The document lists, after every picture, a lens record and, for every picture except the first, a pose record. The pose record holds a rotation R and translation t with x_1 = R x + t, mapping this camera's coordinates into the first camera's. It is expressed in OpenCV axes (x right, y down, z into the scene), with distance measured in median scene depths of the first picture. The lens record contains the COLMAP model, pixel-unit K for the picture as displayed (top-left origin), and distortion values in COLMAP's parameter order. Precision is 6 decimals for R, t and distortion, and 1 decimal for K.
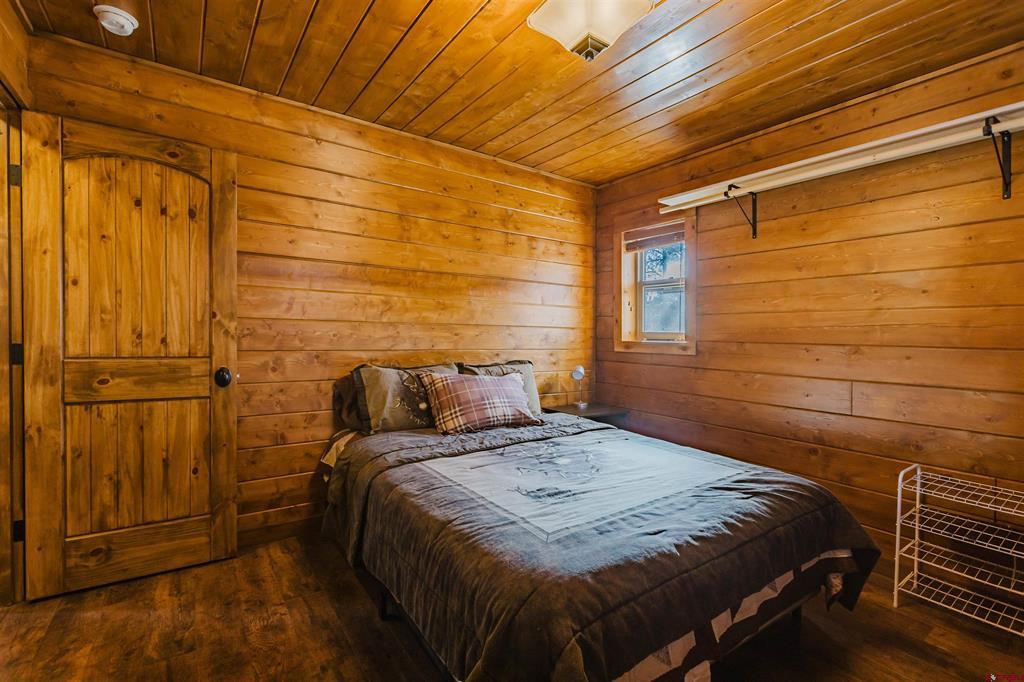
lens RADIAL K [[464.6, 0, 507.3], [0, 464.6, 343.5], [0, 0, 1]] dist [0.002971, -0.001145]
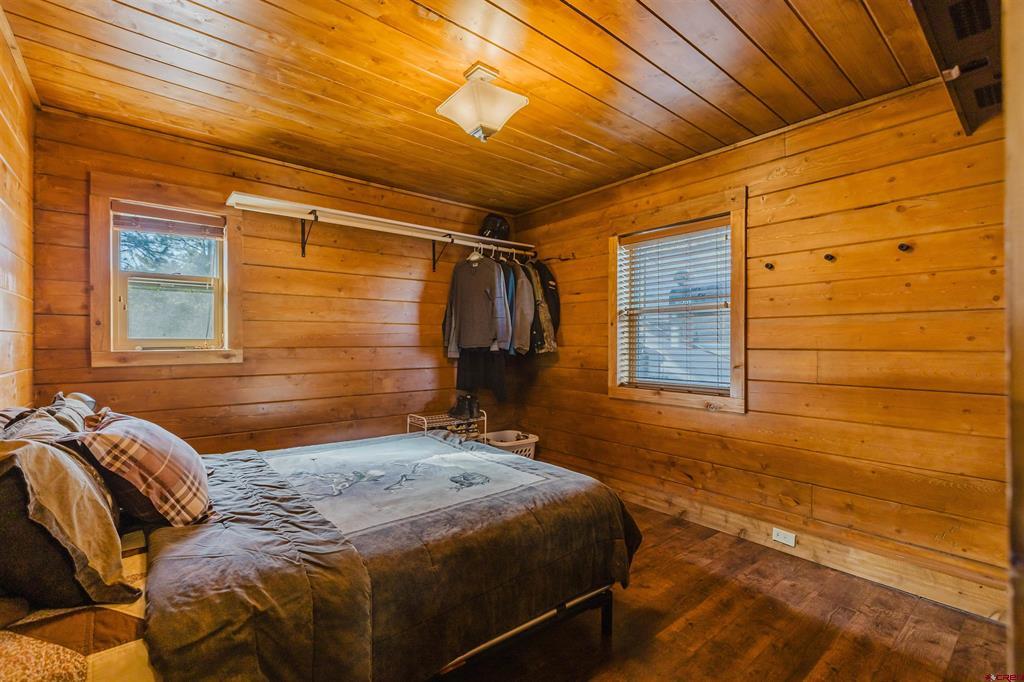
lens RADIAL K [[464.6, 0, 508.5], [0, 464.6, 337.3], [0, 0, 1]] dist [0.002971, -0.001145]
pose [[-0.085832, -0.010238, 0.996257, -0.686517], [0.018184, 0.999765, 0.011841, -0.032719], [-0.996144, 0.019132, -0.085625, 0.616021]]
